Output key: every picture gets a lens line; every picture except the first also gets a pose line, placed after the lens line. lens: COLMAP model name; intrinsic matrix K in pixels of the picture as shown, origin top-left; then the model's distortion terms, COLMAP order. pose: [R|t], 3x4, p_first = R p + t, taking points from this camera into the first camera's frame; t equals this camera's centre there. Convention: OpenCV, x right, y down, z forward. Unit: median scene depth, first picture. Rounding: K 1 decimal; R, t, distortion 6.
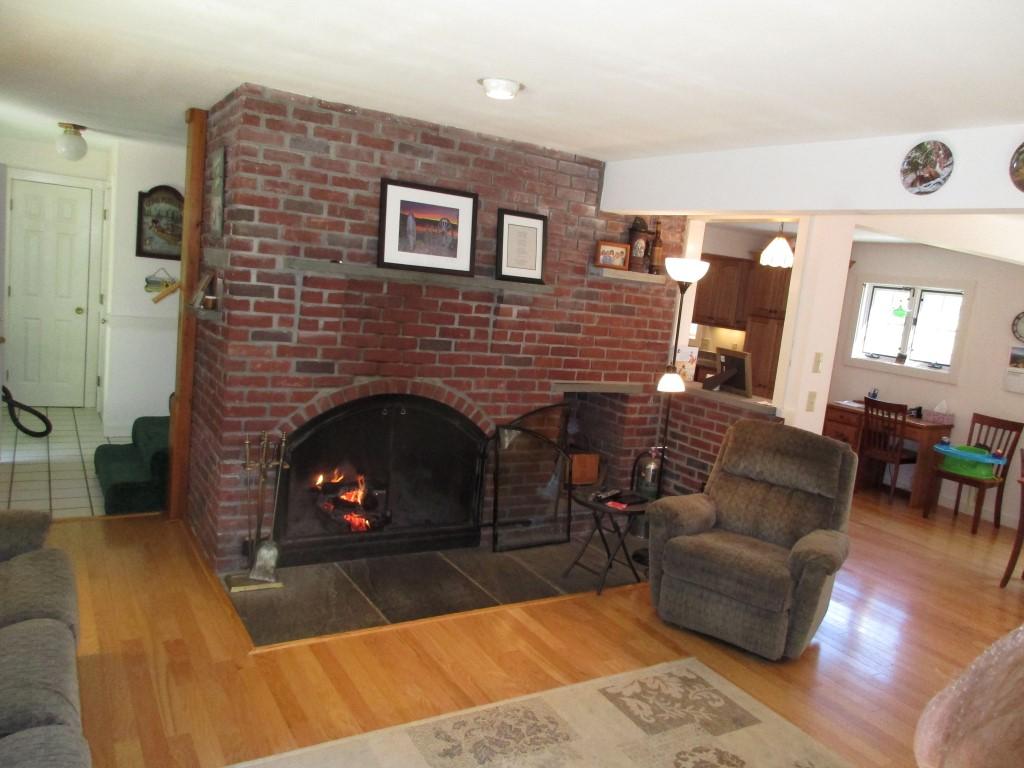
lens RADIAL K [[757.4, 0, 509.1], [0, 757.4, 374.0], [0, 0, 1]] dist [-0.004211, 0.001764]
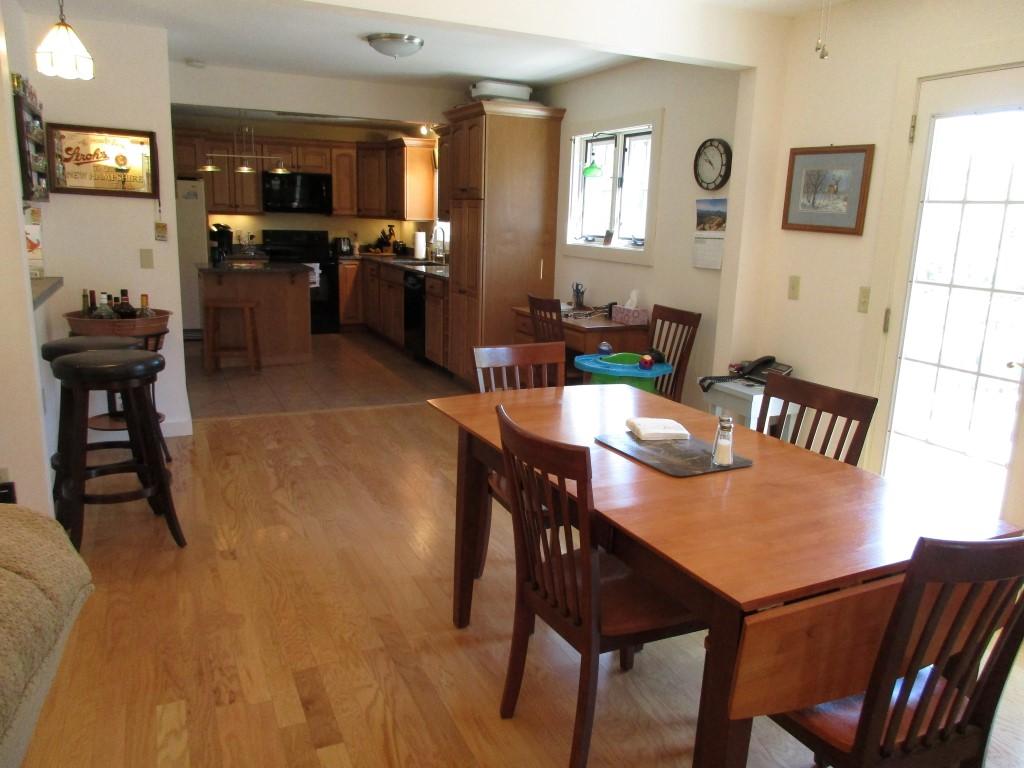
lens RADIAL K [[757.4, 0, 509.1], [0, 757.4, 374.0], [0, 0, 1]] dist [-0.004211, 0.001764]
pose [[0.992571, -0.056693, -0.107648, 0.568479], [0.064096, 0.995719, 0.066604, 0.061728], [0.103411, -0.073009, 0.991956, 0.318043]]
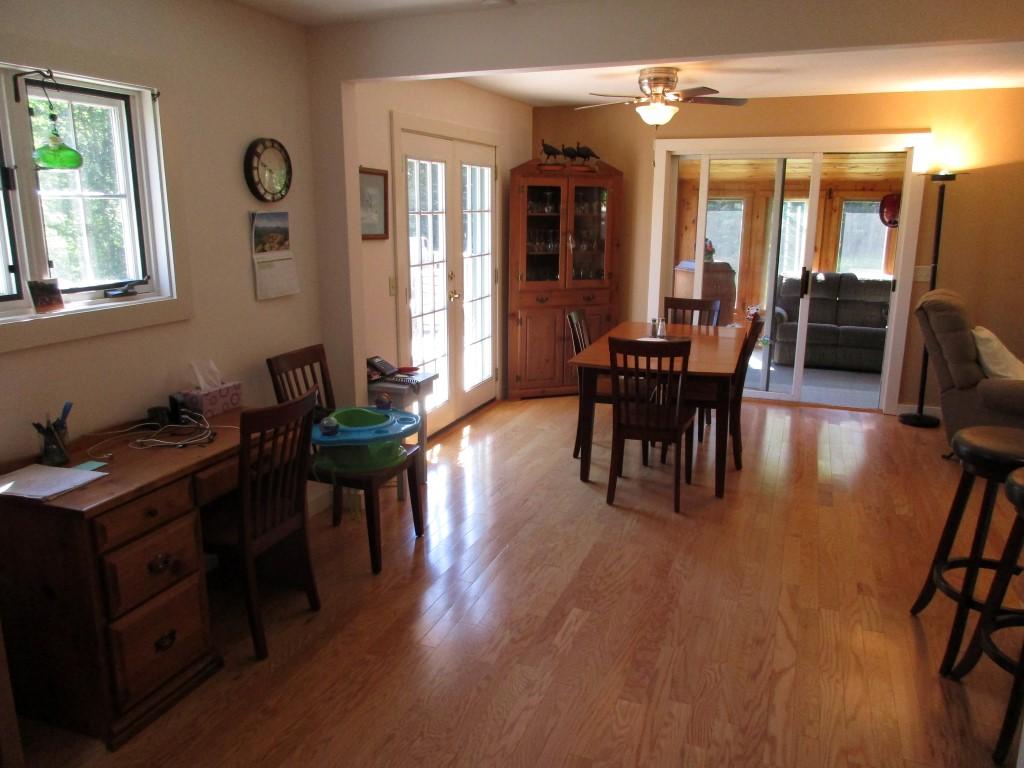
lens RADIAL K [[757.4, 0, 509.1], [0, 757.4, 374.0], [0, 0, 1]] dist [-0.004211, 0.001764]
pose [[-0.611796, -0.284040, 0.738260, 0.153785], [0.027461, 0.925117, 0.378688, -0.125272], [-0.790539, 0.251954, -0.558183, 1.184966]]
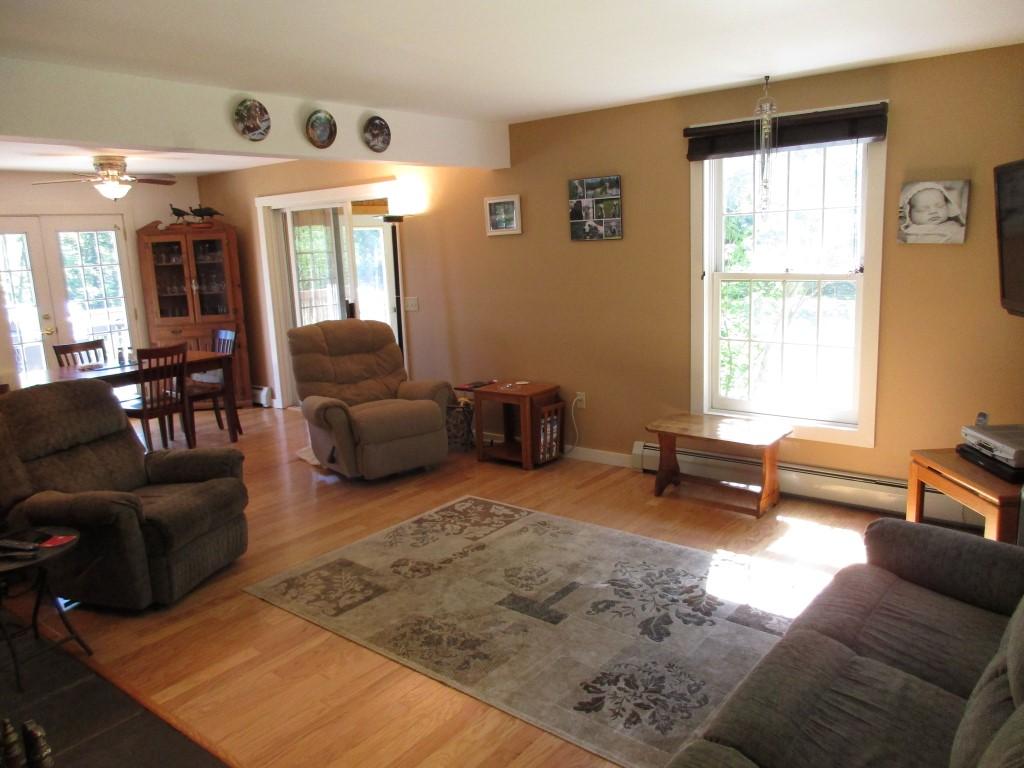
lens RADIAL K [[757.4, 0, 509.1], [0, 757.4, 374.0], [0, 0, 1]] dist [-0.004211, 0.001764]
pose [[-0.339291, -0.262121, 0.903424, -0.395691], [0.132387, 0.937529, 0.321735, -0.100064], [-0.931319, 0.228764, -0.283393, 0.472627]]
